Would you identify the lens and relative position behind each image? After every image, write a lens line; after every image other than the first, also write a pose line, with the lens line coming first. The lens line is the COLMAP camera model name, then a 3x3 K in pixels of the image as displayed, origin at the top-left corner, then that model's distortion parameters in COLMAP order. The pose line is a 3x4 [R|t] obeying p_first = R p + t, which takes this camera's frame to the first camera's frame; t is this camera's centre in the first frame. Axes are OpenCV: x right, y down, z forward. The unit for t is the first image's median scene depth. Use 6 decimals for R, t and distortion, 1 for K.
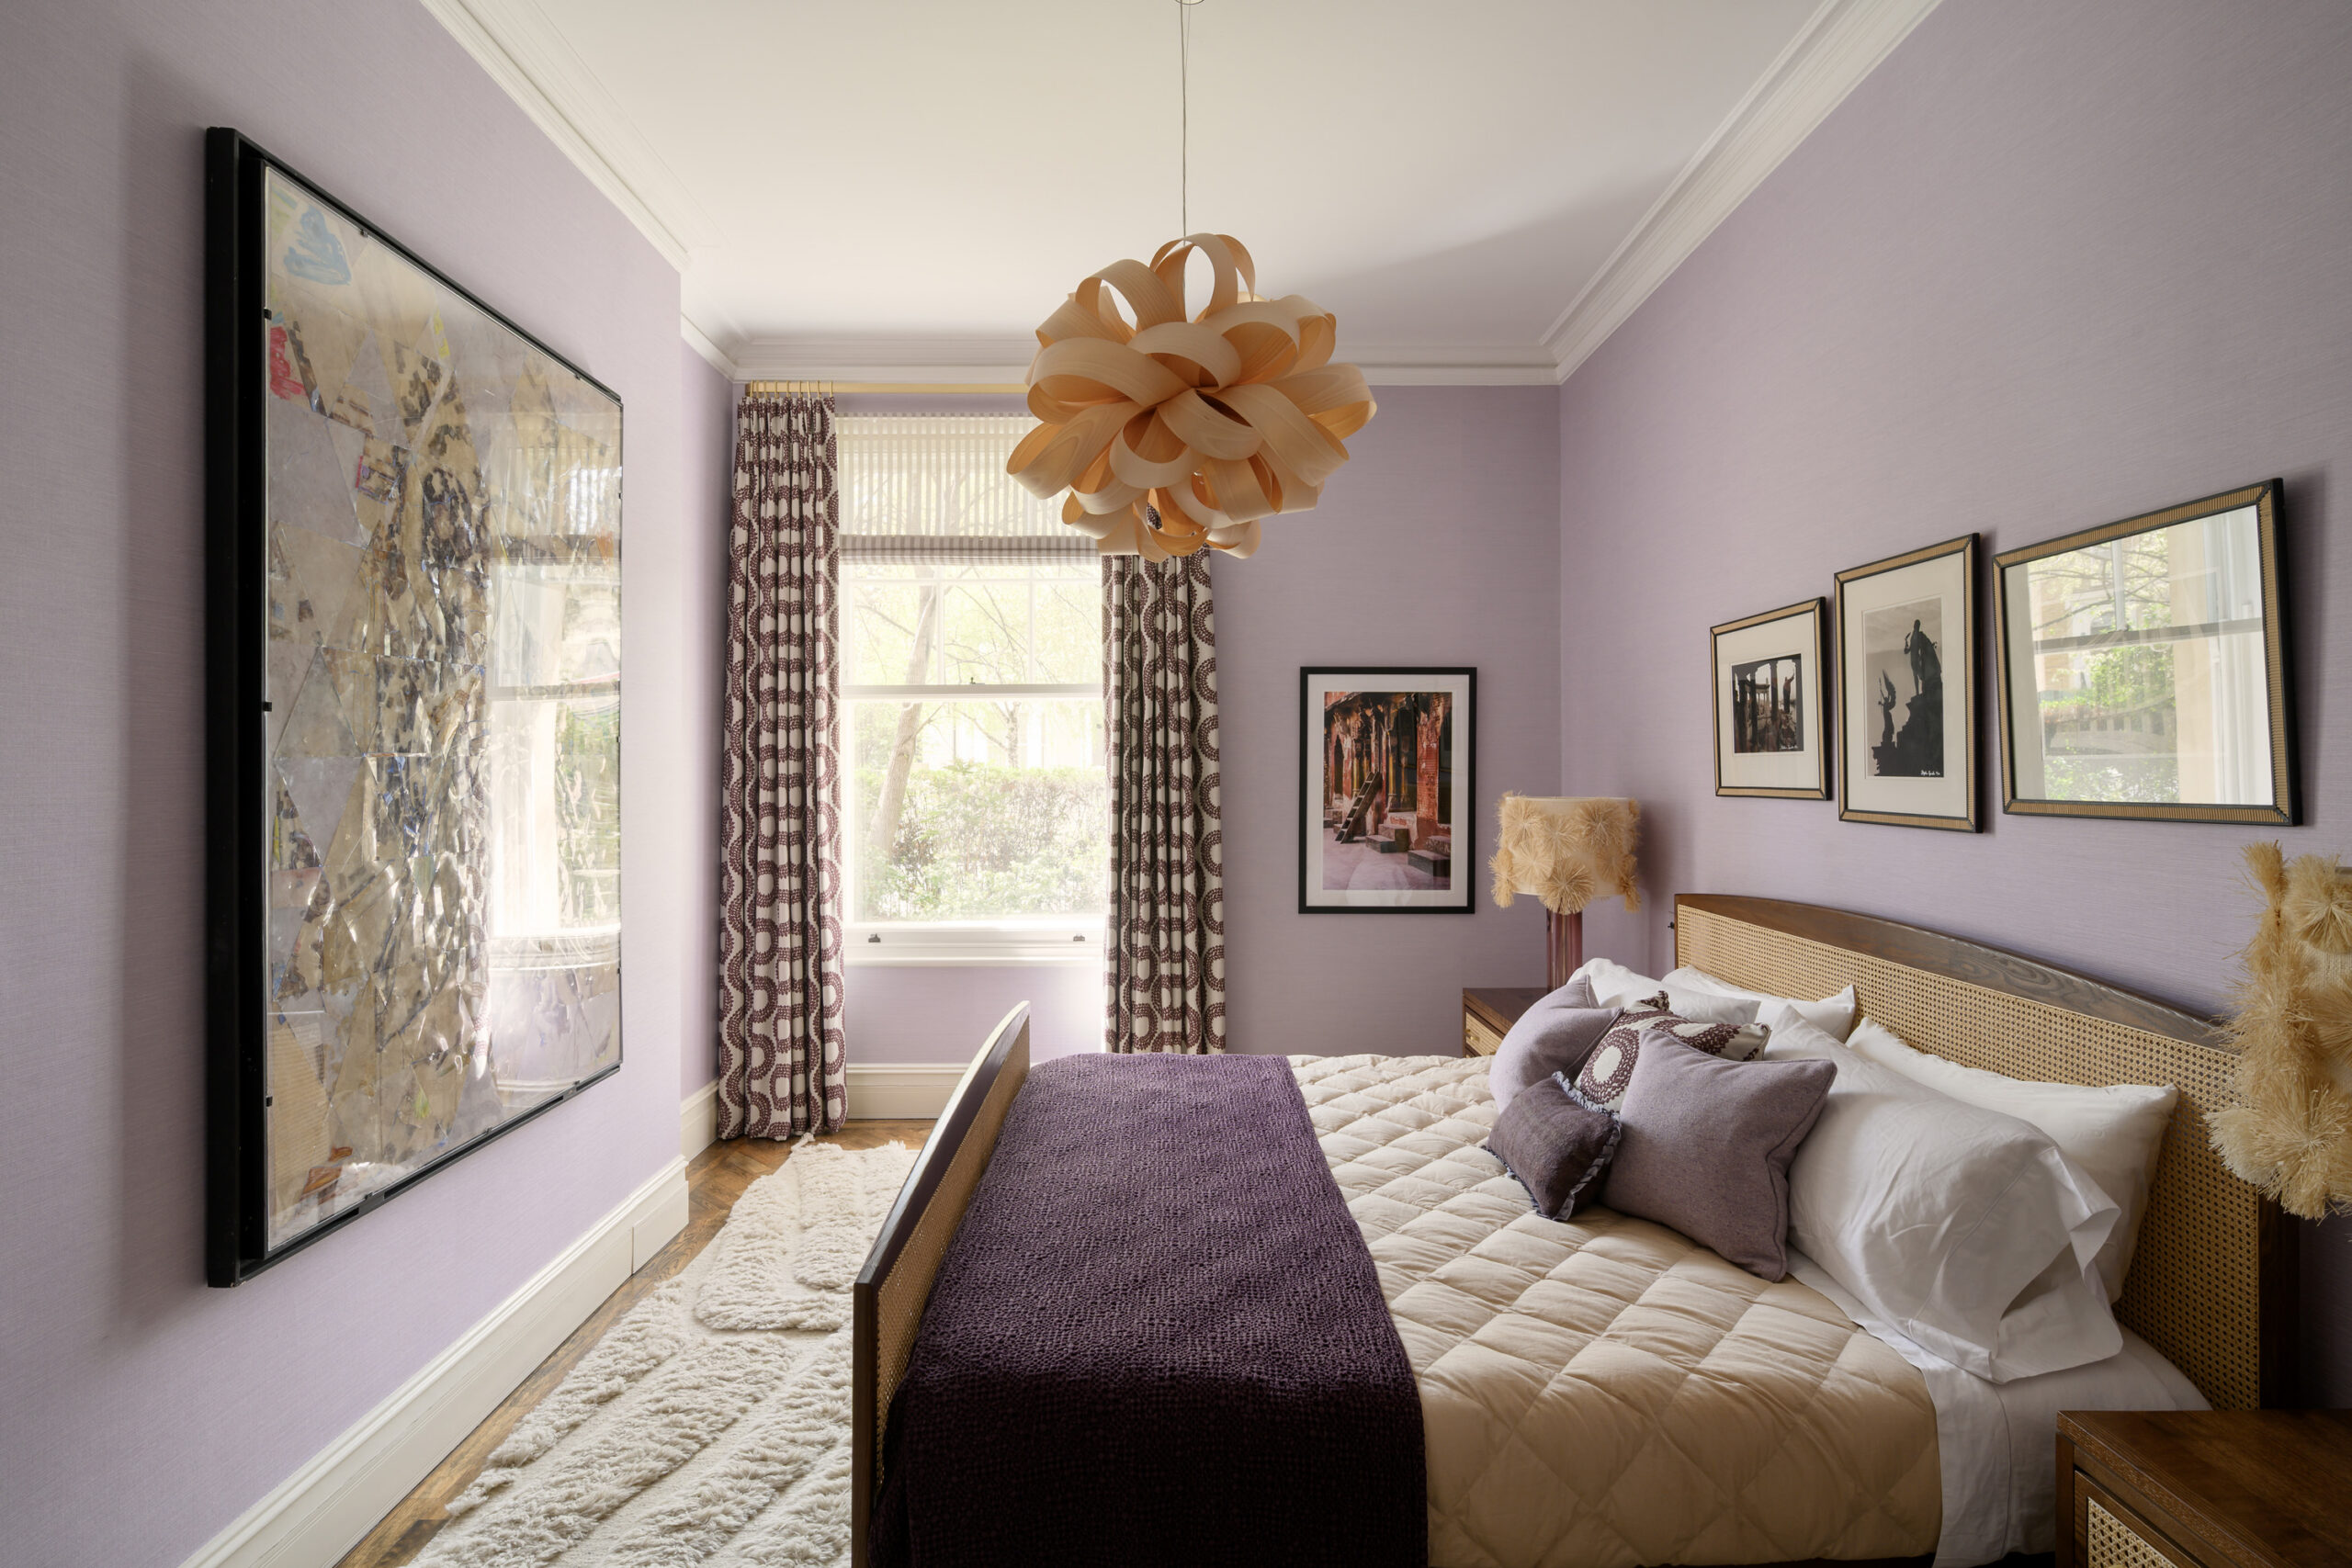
lens RADIAL K [[1212.4, 0, 1181.6], [0, 1212.4, 773.2], [0, 0, 1]] dist [0.001541, -0.000253]
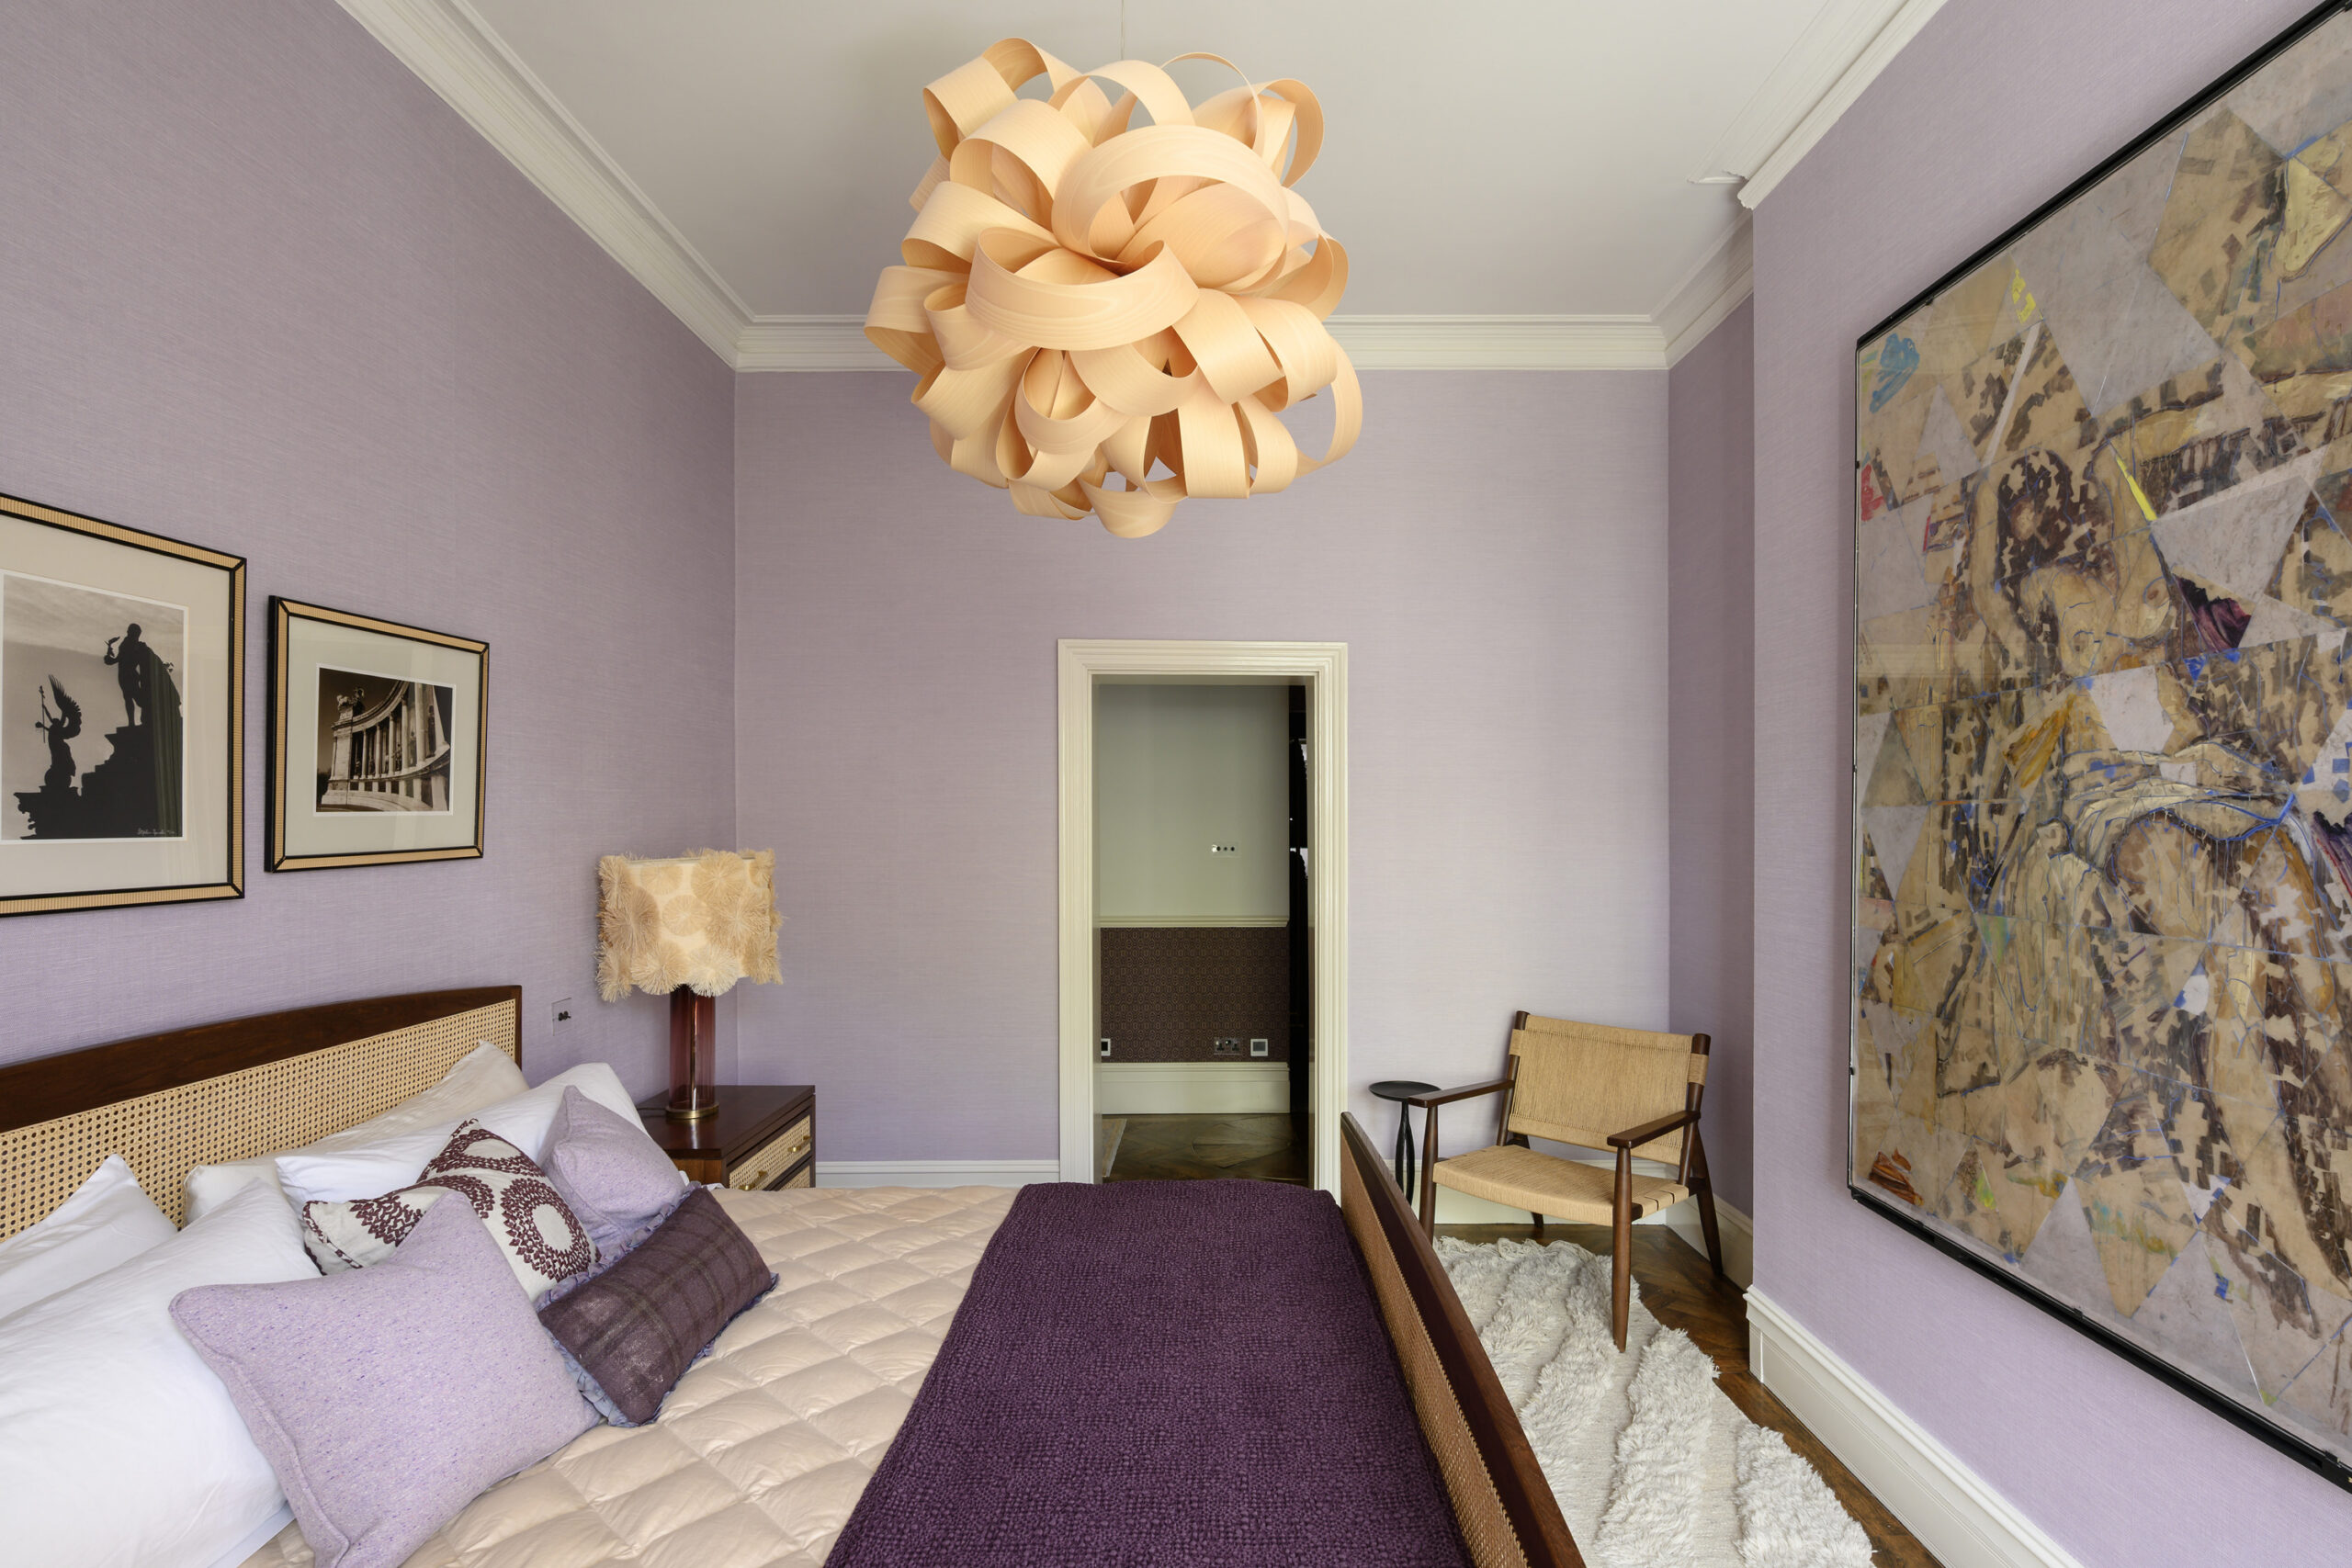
lens RADIAL K [[1126.1, 0, 1183.1], [0, 1126.1, 791.3], [0, 0, 1]] dist [0.001604, 0.000218]
pose [[-0.999227, 0.005544, 0.038928, -0.063819], [0.004883, 0.999842, -0.017065, -0.010804], [-0.039017, -0.016862, -0.999096, 1.787484]]
